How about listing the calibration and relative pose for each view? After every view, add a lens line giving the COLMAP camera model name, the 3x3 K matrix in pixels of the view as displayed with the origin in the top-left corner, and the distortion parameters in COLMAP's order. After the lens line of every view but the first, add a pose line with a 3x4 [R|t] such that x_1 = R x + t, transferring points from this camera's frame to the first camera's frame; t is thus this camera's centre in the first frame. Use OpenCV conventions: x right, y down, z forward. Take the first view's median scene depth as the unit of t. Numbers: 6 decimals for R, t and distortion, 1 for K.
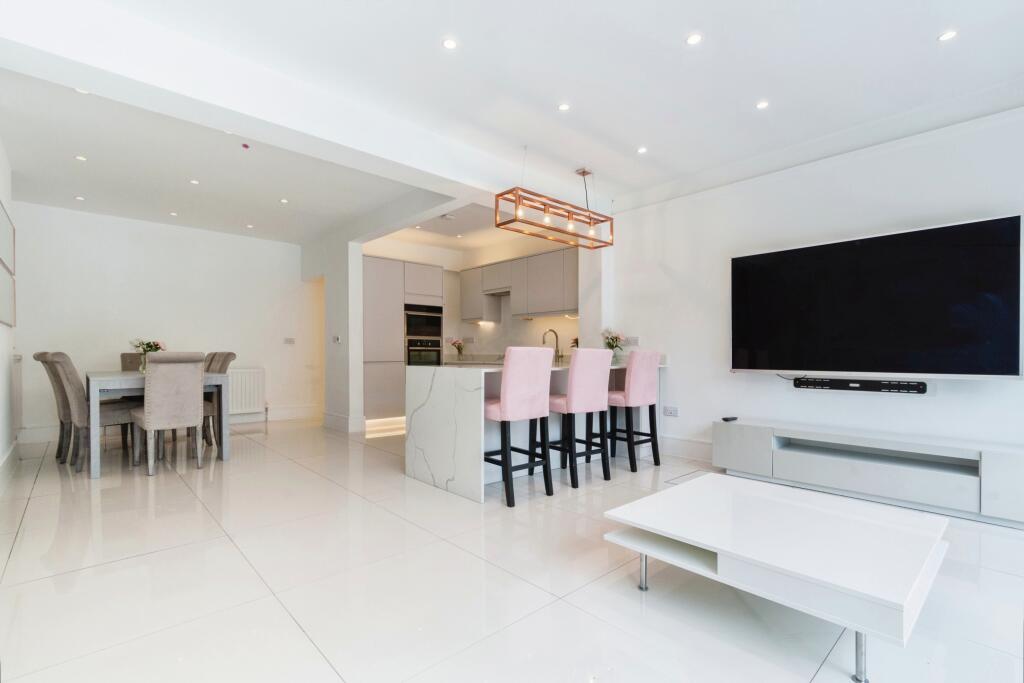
lens RADIAL K [[469.5, 0, 519.1], [0, 469.5, 347.8], [0, 0, 1]] dist [0.005710, -0.000274]
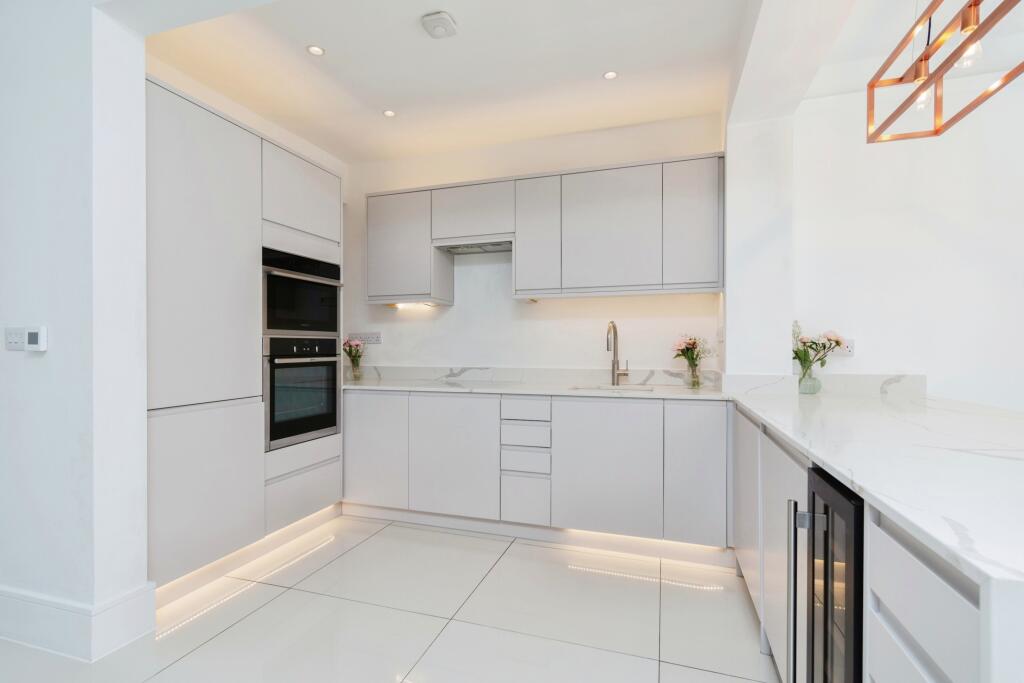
lens RADIAL K [[469.5, 0, 506.8], [0, 469.5, 341.4], [0, 0, 1]] dist [0.005710, -0.000274]
pose [[0.873272, -0.000264, 0.487234, -0.253438], [-0.001452, 0.999994, 0.003144, -0.017067], [-0.487232, -0.003453, 0.873266, 0.551138]]
